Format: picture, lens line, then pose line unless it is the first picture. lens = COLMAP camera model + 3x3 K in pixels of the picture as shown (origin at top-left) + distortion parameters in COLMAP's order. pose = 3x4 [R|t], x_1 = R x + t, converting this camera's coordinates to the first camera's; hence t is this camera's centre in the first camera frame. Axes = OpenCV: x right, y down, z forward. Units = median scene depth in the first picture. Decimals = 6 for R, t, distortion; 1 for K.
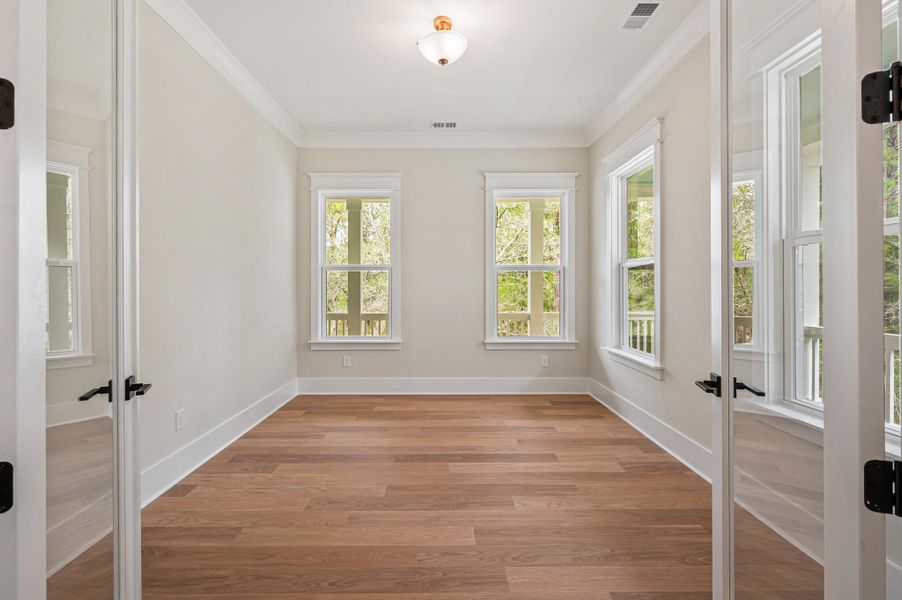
lens RADIAL K [[407.7, 0, 451.0], [0, 407.7, 293.6], [0, 0, 1]] dist [-0.002965, -0.000356]
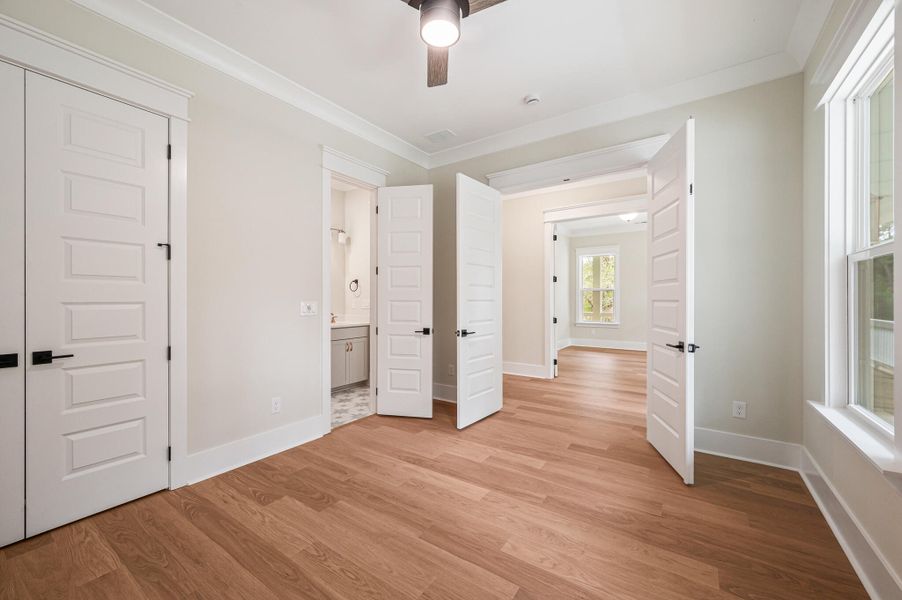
lens RADIAL K [[355.7, 0, 452.6], [0, 355.7, 300.0], [0, 0, 1]] dist [0.008136, -0.000806]
pose [[0.819992, 0.000014, -0.572375, 0.471798], [-0.004788, 0.999965, -0.006835, 0.018425], [0.572355, 0.008345, 0.819964, -2.133240]]
